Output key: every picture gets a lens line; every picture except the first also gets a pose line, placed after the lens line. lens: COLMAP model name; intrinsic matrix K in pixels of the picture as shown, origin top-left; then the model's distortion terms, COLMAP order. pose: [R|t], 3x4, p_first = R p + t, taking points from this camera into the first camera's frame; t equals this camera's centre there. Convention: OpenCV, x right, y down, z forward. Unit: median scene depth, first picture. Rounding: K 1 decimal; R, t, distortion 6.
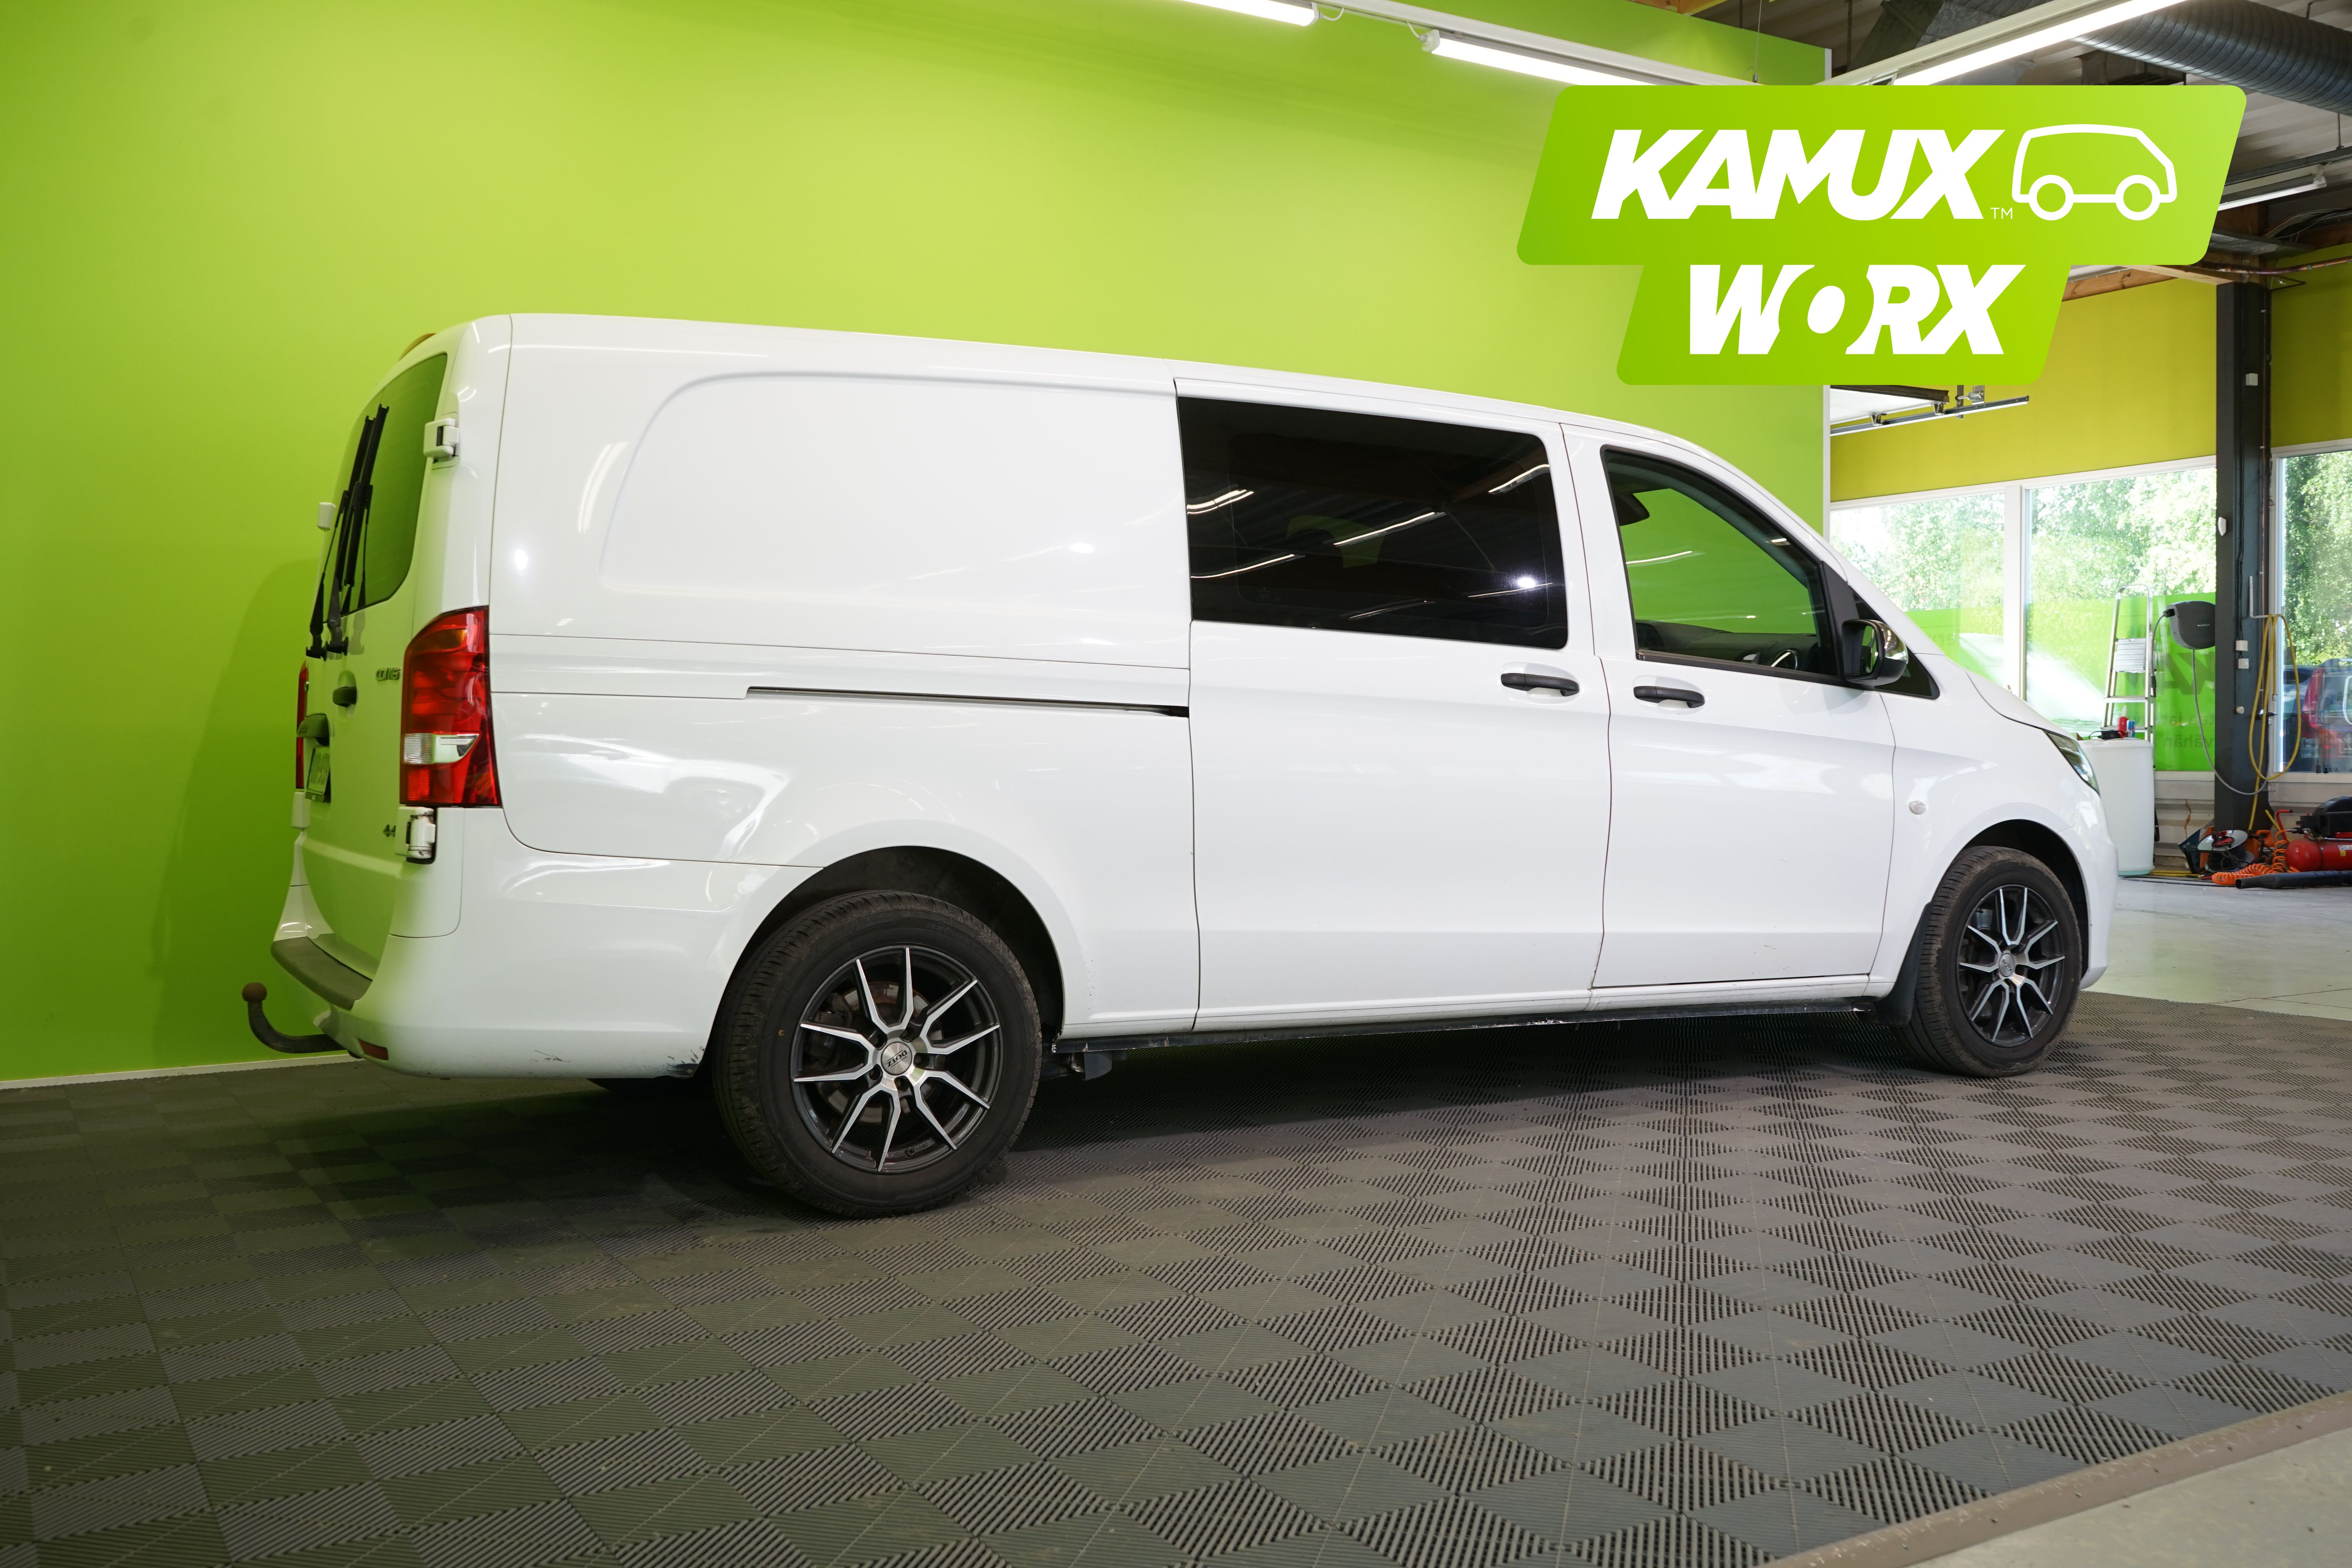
lens RADIAL K [[2082.6, 0, 1187.8], [0, 2082.6, 779.2], [0, 0, 1]] dist [0.033886, -0.003909]
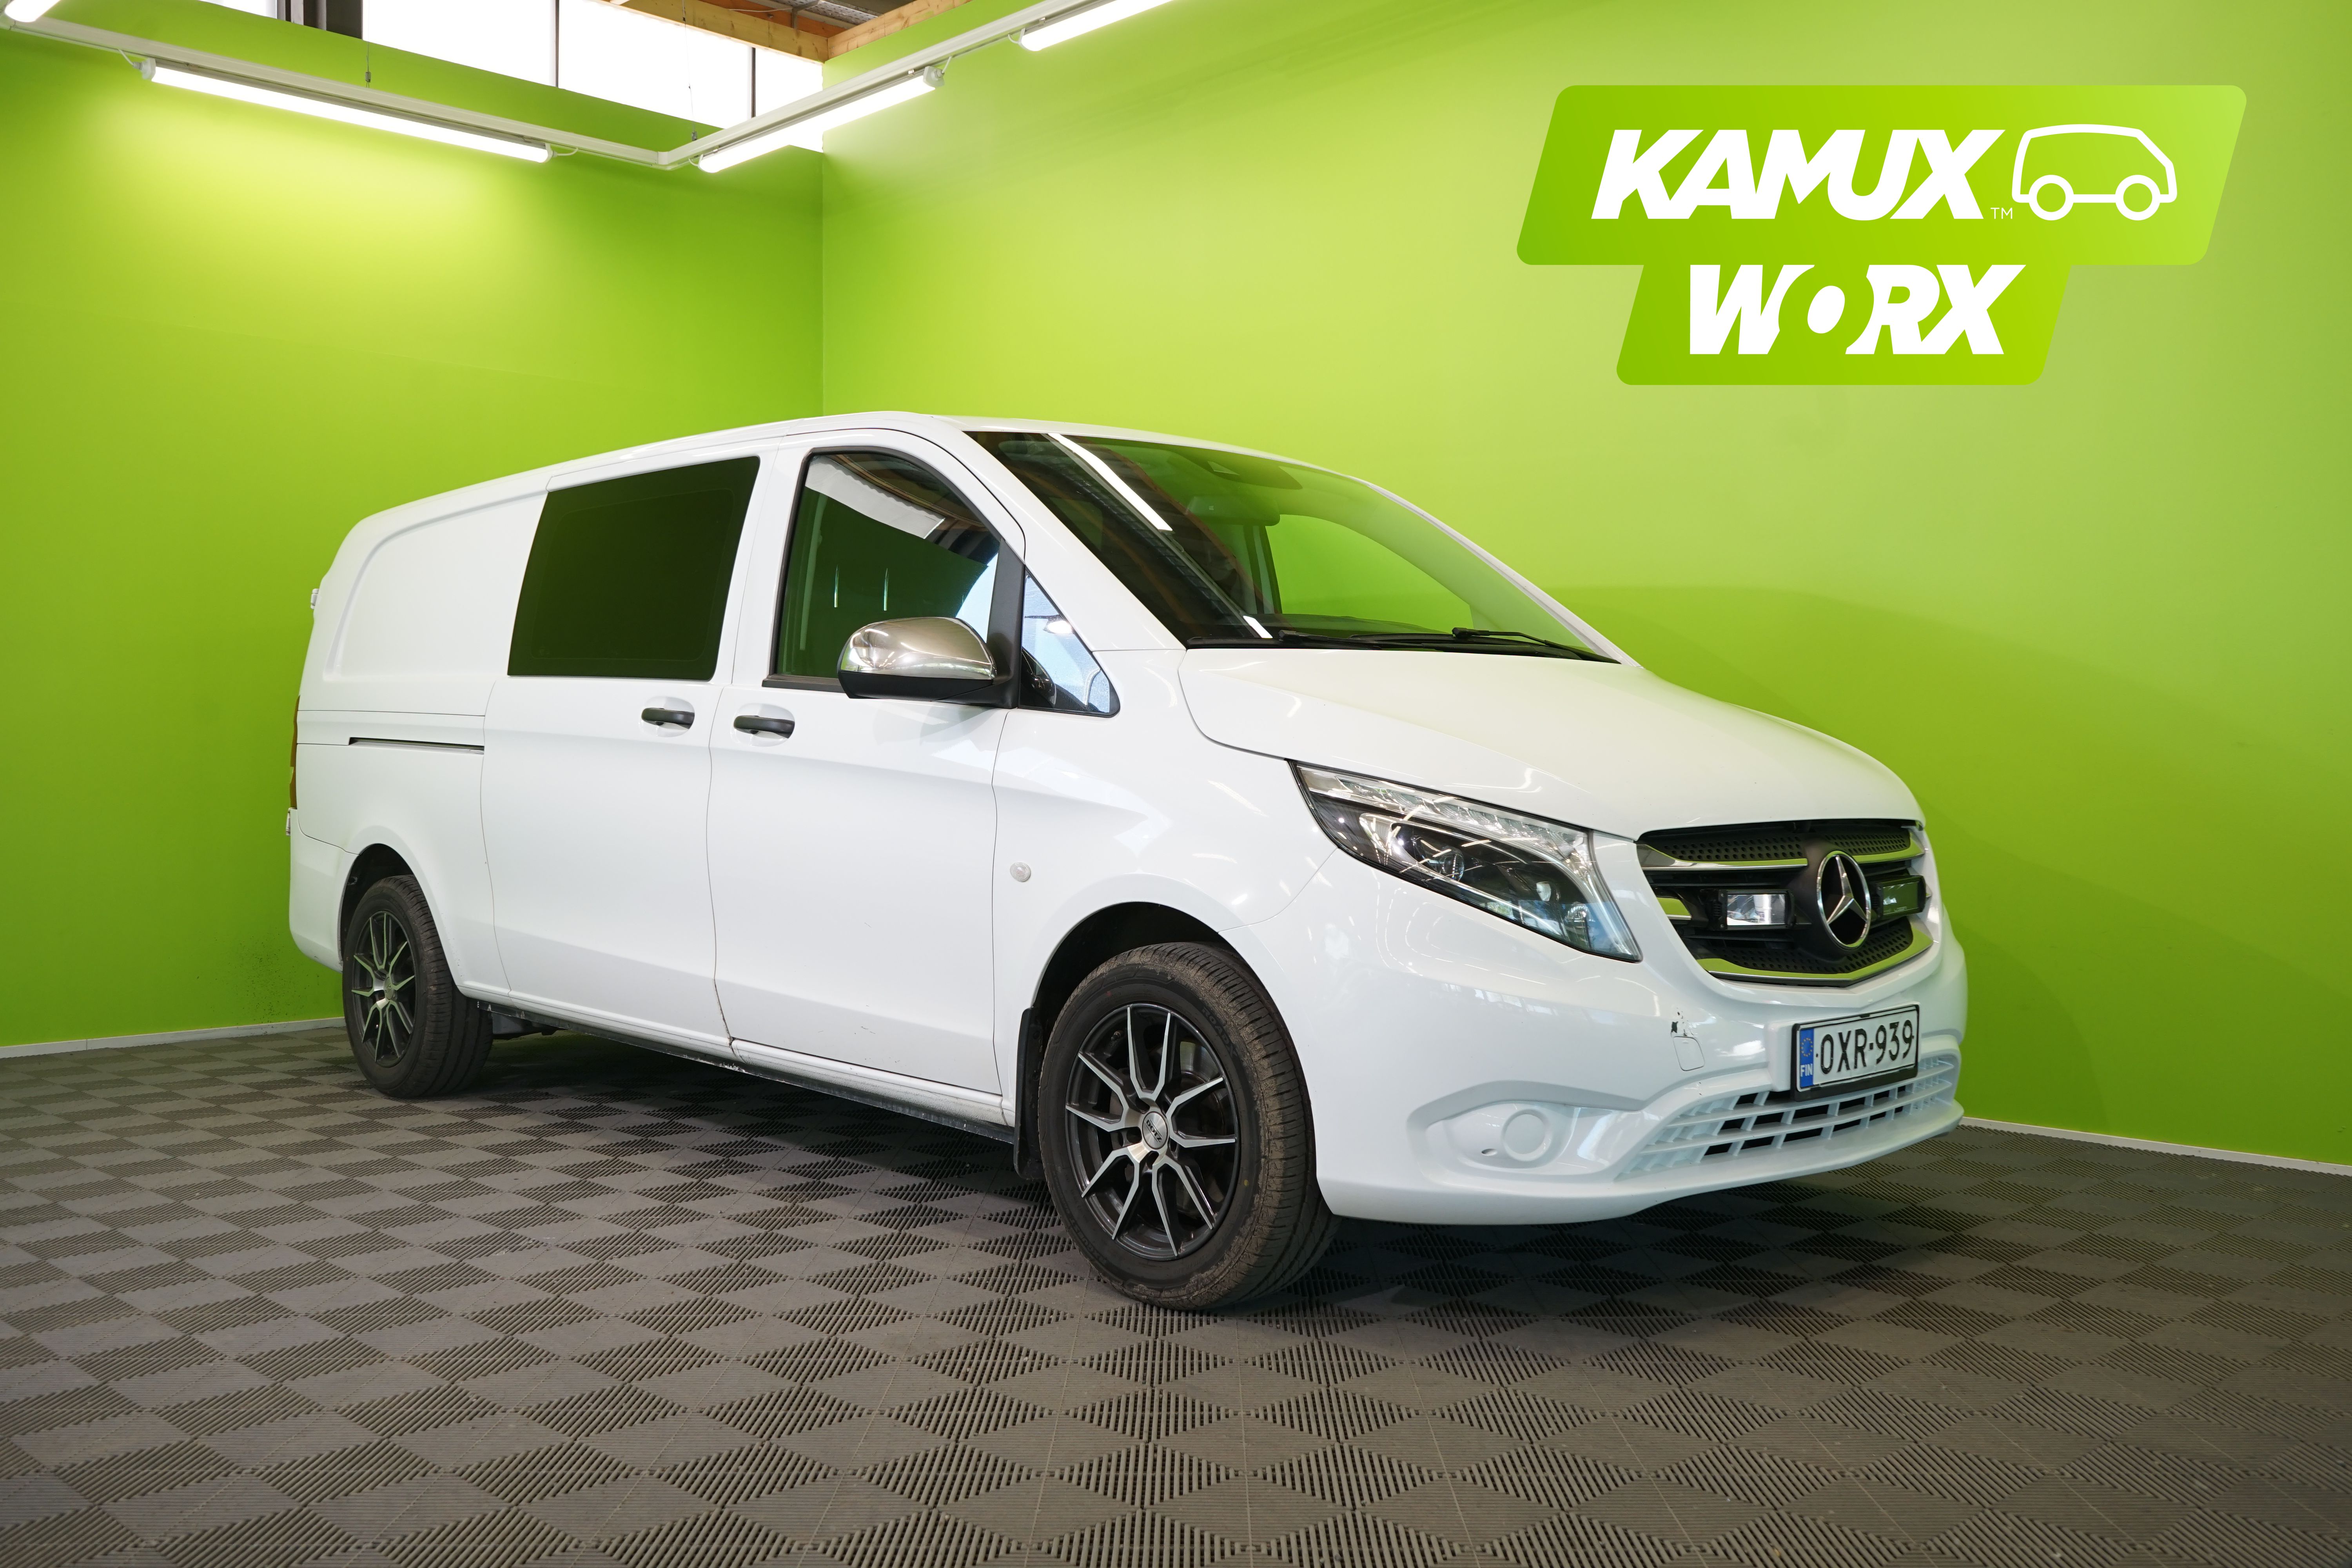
lens RADIAL K [[2042.5, 0, 1183.2], [0, 2042.5, 768.5], [0, 0, 1]] dist [0.016273, 0.016235]
pose [[0.232946, 0.007714, -0.972459, 1.478326], [-0.009134, 0.999942, 0.005744, -0.037000], [0.972447, 0.007544, 0.233003, 1.275586]]
